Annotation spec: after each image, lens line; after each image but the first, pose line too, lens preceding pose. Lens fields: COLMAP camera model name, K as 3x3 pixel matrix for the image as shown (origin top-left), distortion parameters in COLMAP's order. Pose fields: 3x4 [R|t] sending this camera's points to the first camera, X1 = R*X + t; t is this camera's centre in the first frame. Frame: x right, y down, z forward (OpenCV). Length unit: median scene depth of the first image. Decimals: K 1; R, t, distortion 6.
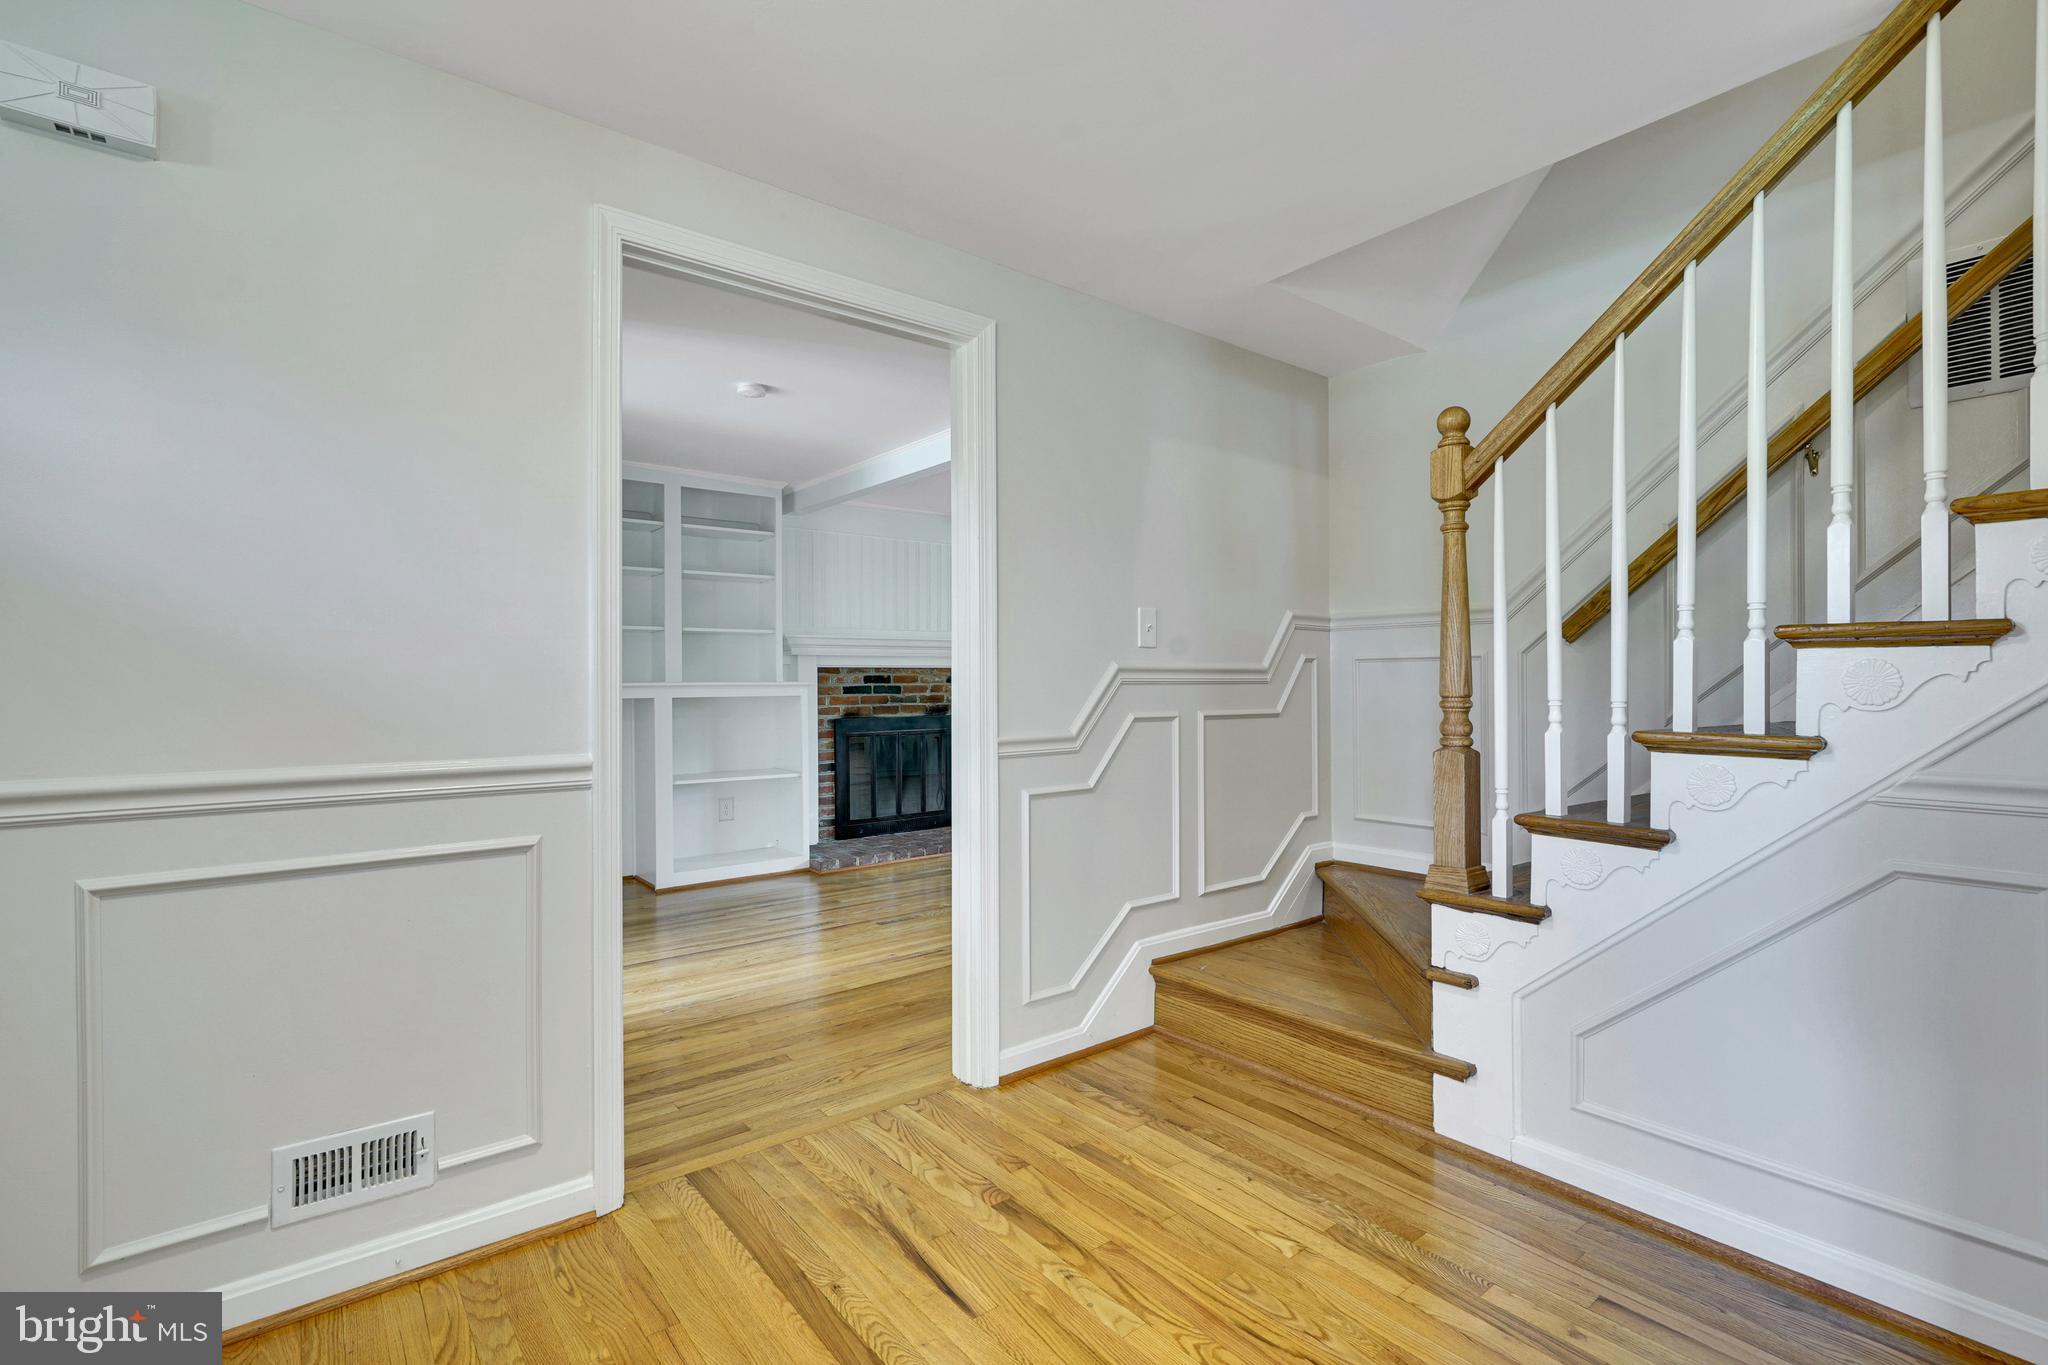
lens RADIAL K [[937.9, 0, 1020.0], [0, 937.9, 679.7], [0, 0, 1]] dist [-0.000883, -0.000483]
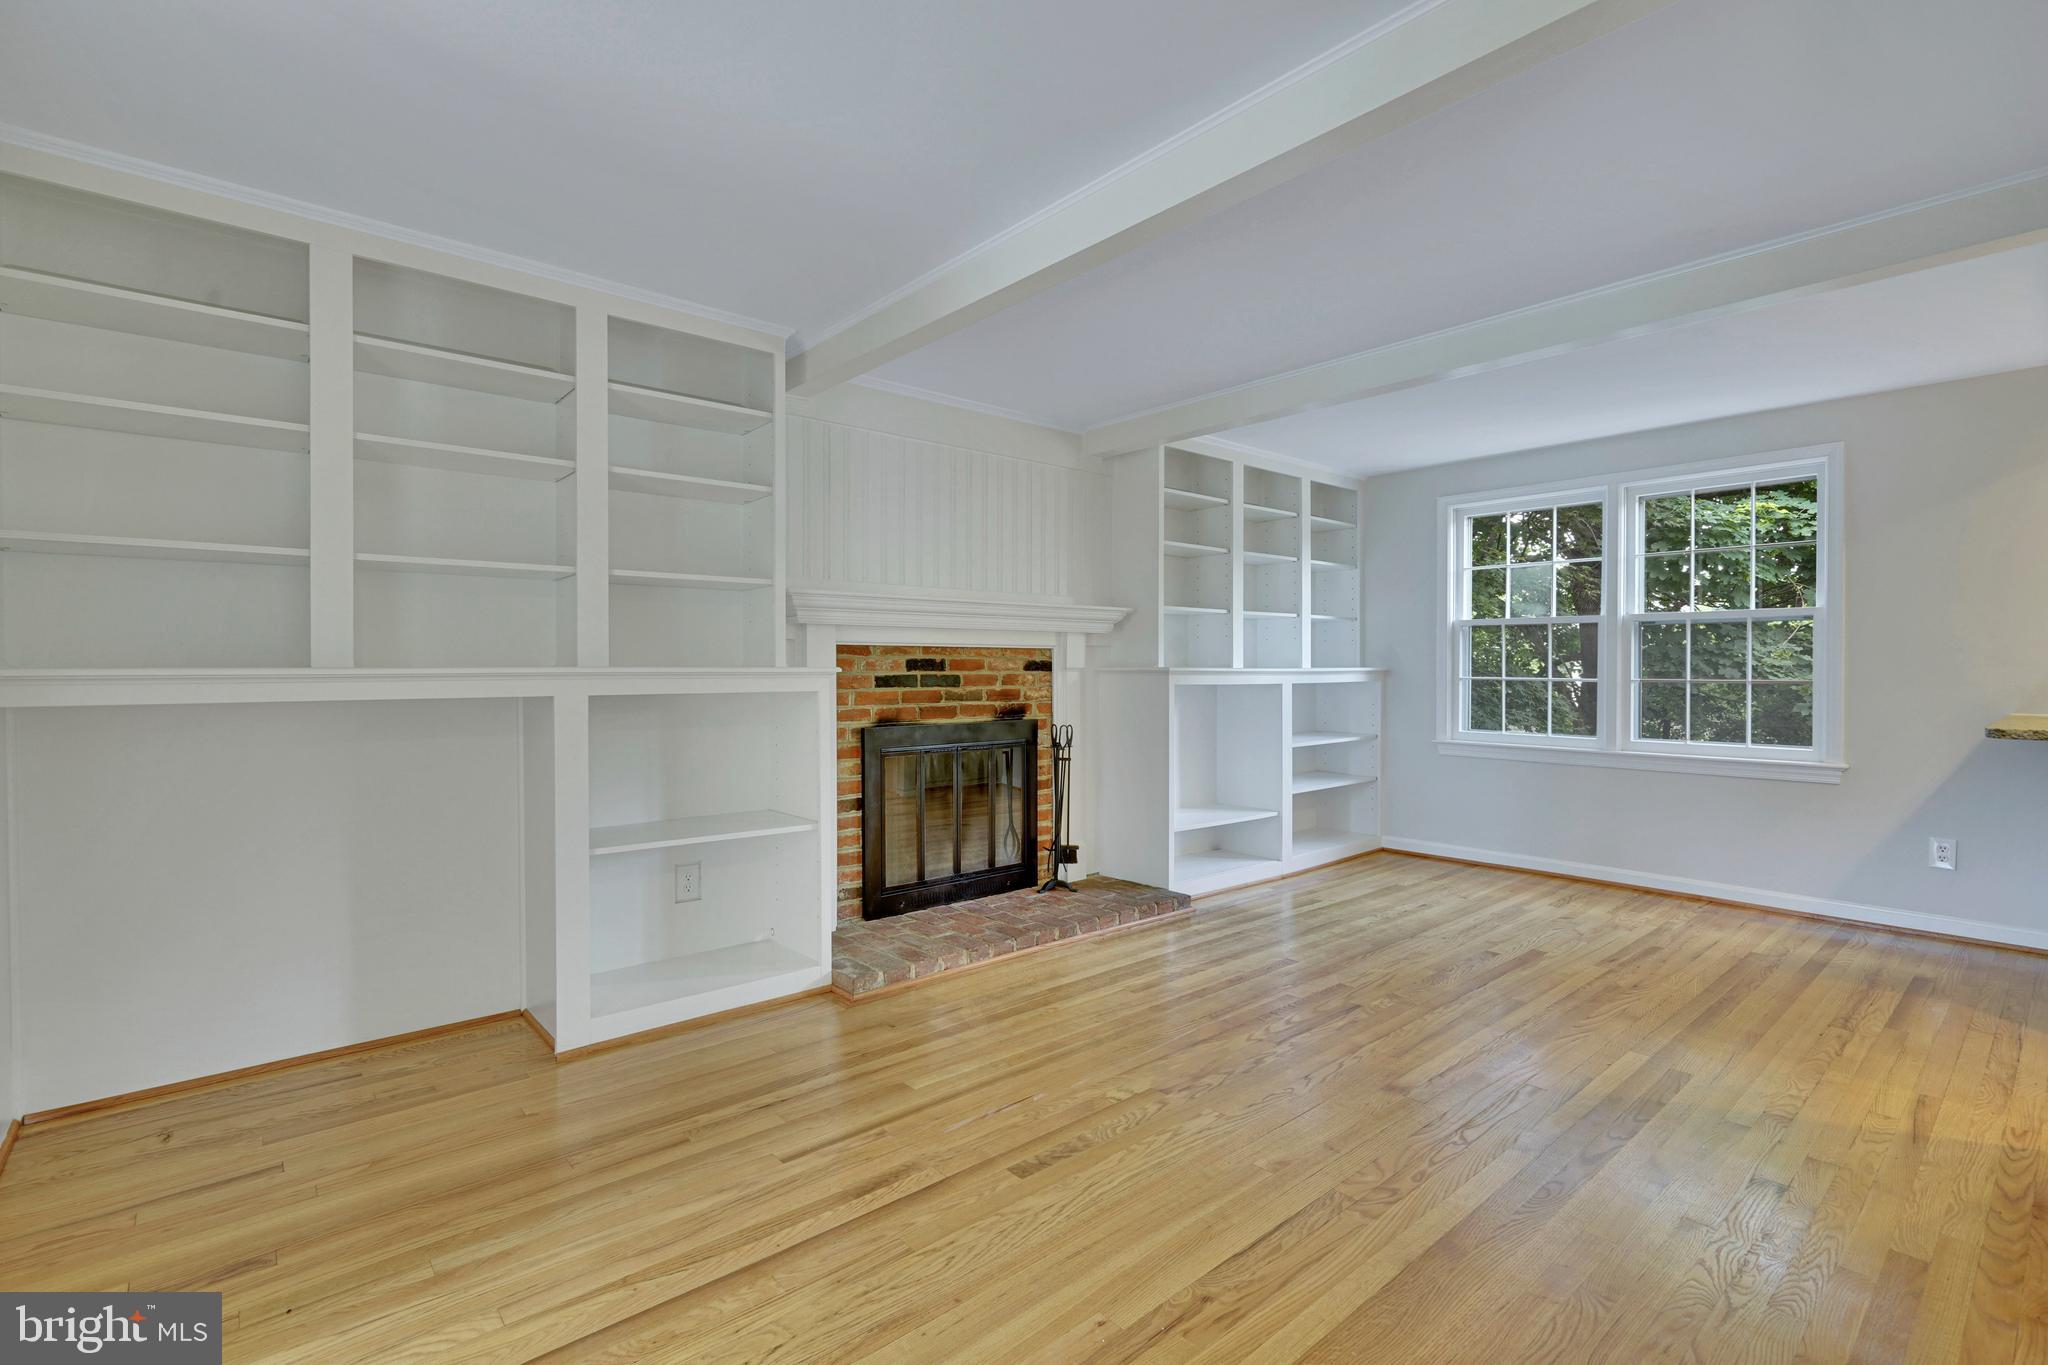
lens RADIAL K [[937.9, 0, 1038.8], [0, 937.9, 672.0], [0, 0, 1]] dist [-0.000883, -0.000483]
pose [[0.997793, 0.008386, 0.065875, -0.121245], [-0.008918, 0.999930, 0.007785, -0.001143], [-0.065805, -0.008355, 0.997798, 0.364524]]
